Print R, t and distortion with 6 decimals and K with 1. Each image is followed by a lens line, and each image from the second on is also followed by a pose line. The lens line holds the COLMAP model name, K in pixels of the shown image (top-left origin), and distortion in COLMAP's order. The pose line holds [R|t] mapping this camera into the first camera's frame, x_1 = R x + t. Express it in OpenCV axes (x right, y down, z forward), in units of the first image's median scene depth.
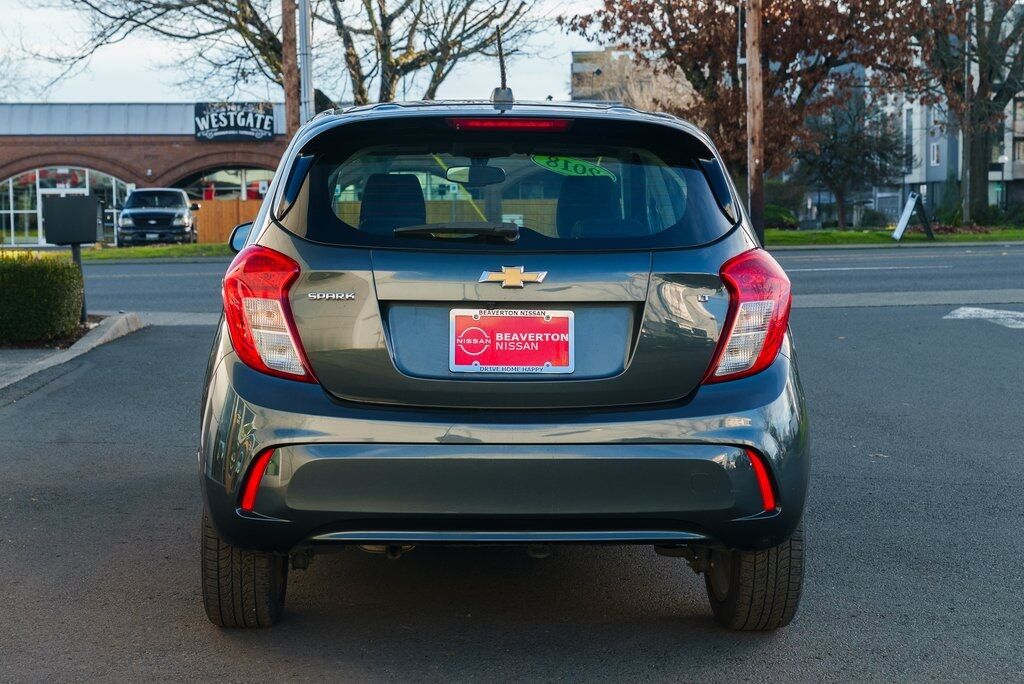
lens RADIAL K [[1602.0, 0, 512.0], [0, 1602.0, 342.0], [0, 0, 1]] dist [0.332592, -2.853022]
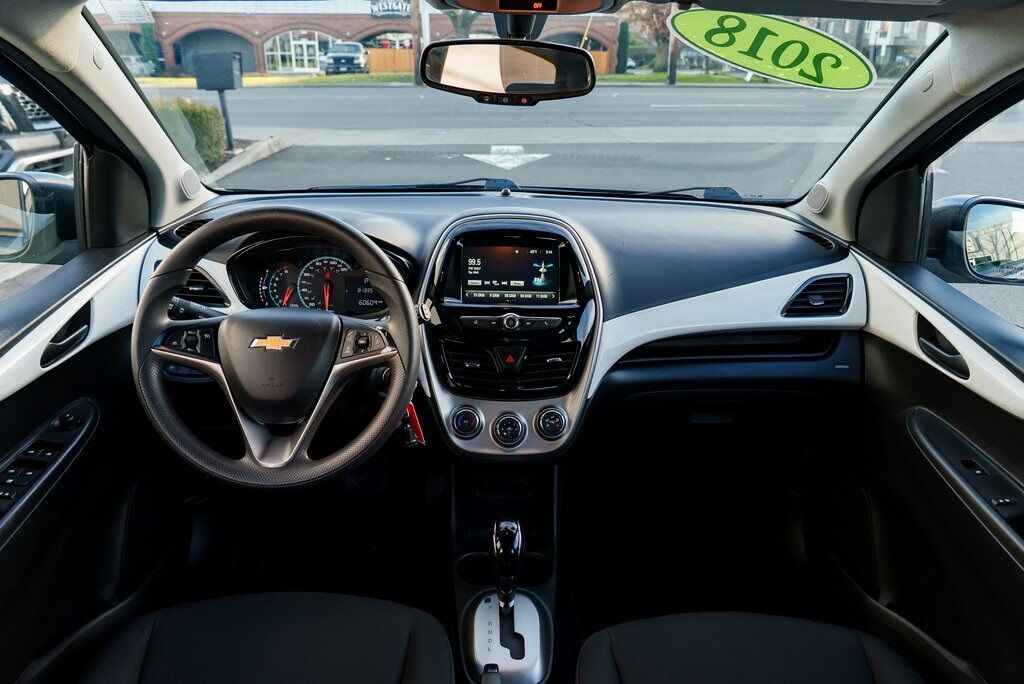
lens RADIAL K [[713.1, 0, 512.0], [0, 713.1, 342.0], [0, 0, 1]] dist [-0.047472, 0.002487]
pose [[0.999508, 0.028160, -0.013788, -0.002878], [-0.022749, 0.953926, 0.299179, -0.016596], [0.021578, -0.298718, 0.954097, 0.145634]]
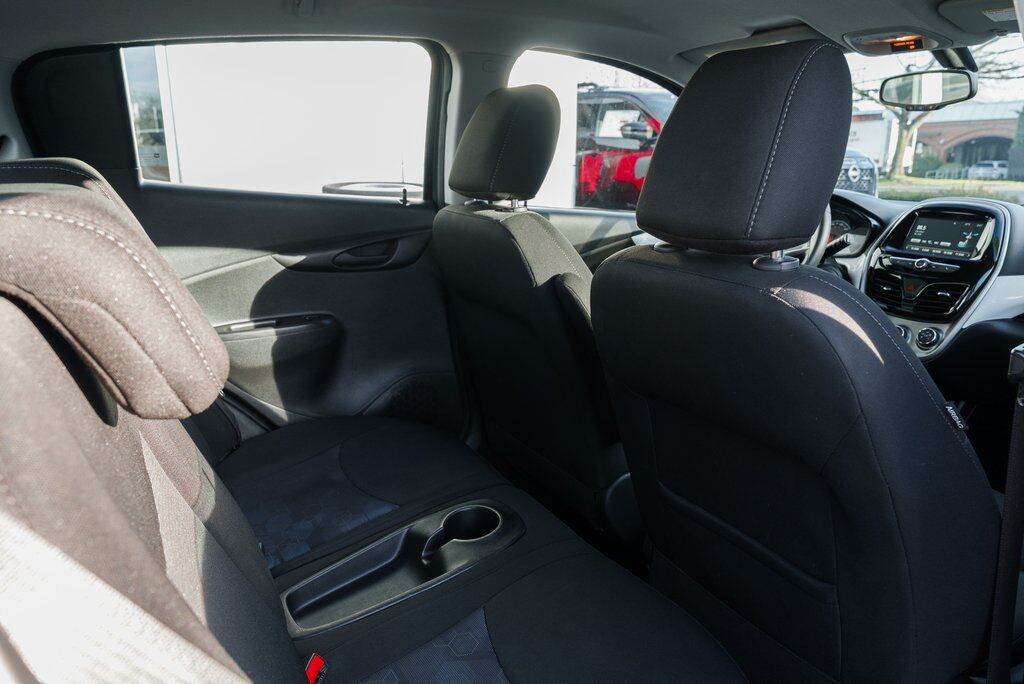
lens RADIAL K [[665.4, 0, 494.8], [0, 665.4, 344.8], [0, 0, 1]] dist [-0.031879, 0.003263]
pose [[0.425756, 0.248530, -0.870037, 0.022647], [-0.071648, 0.967780, 0.241389, -0.011298], [0.901997, -0.040436, 0.429845, 0.132937]]
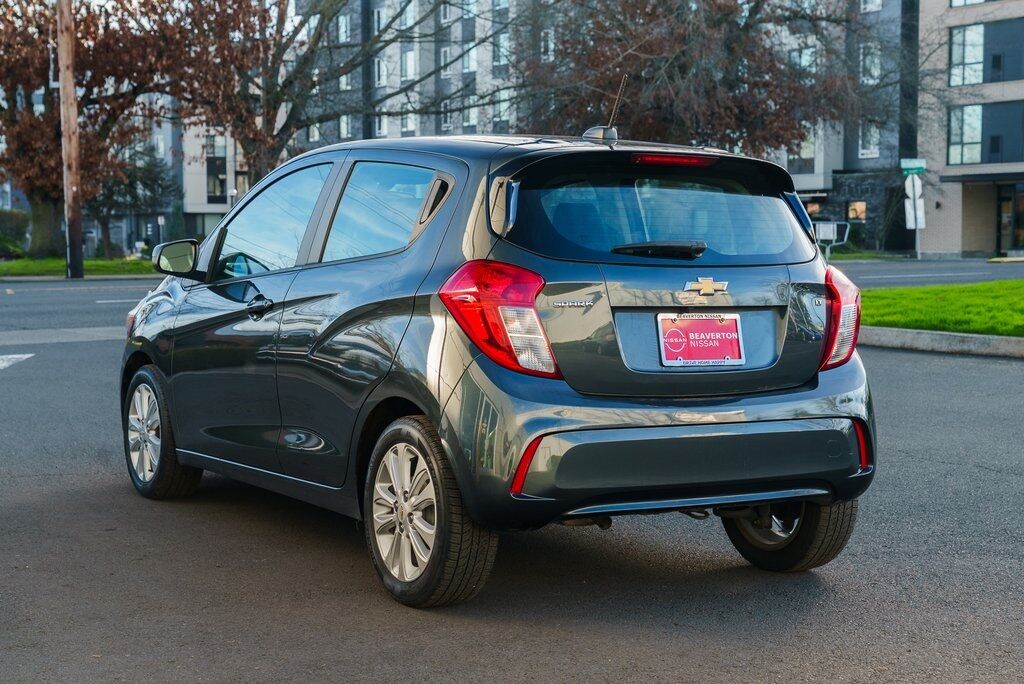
lens RADIAL K [[1640.0, 0, 512.0], [0, 1640.0, 342.0], [0, 0, 1]] dist [0.113919, -0.014265]
pose [[0.885164, -0.023762, 0.464672, -0.080602], [0.033154, 0.999378, -0.012050, 0.001333], [-0.464097, 0.026072, 0.885401, -0.002987]]
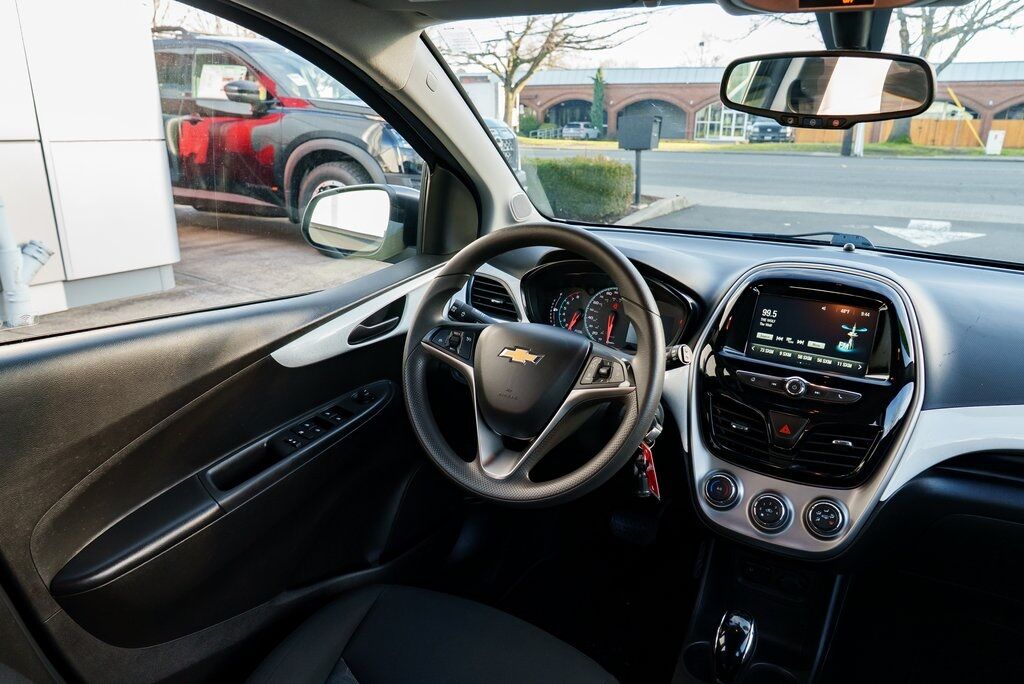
lens RADIAL K [[702.0, 0, 511.3], [0, 702.0, 348.2], [0, 0, 1]] dist [-0.058856, 0.077054]
pose [[0.833006, 0.188030, -0.520333, 0.001001], [-0.062040, 0.966292, 0.249863, -0.015286], [0.549775, -0.175856, 0.816592, 0.149037]]
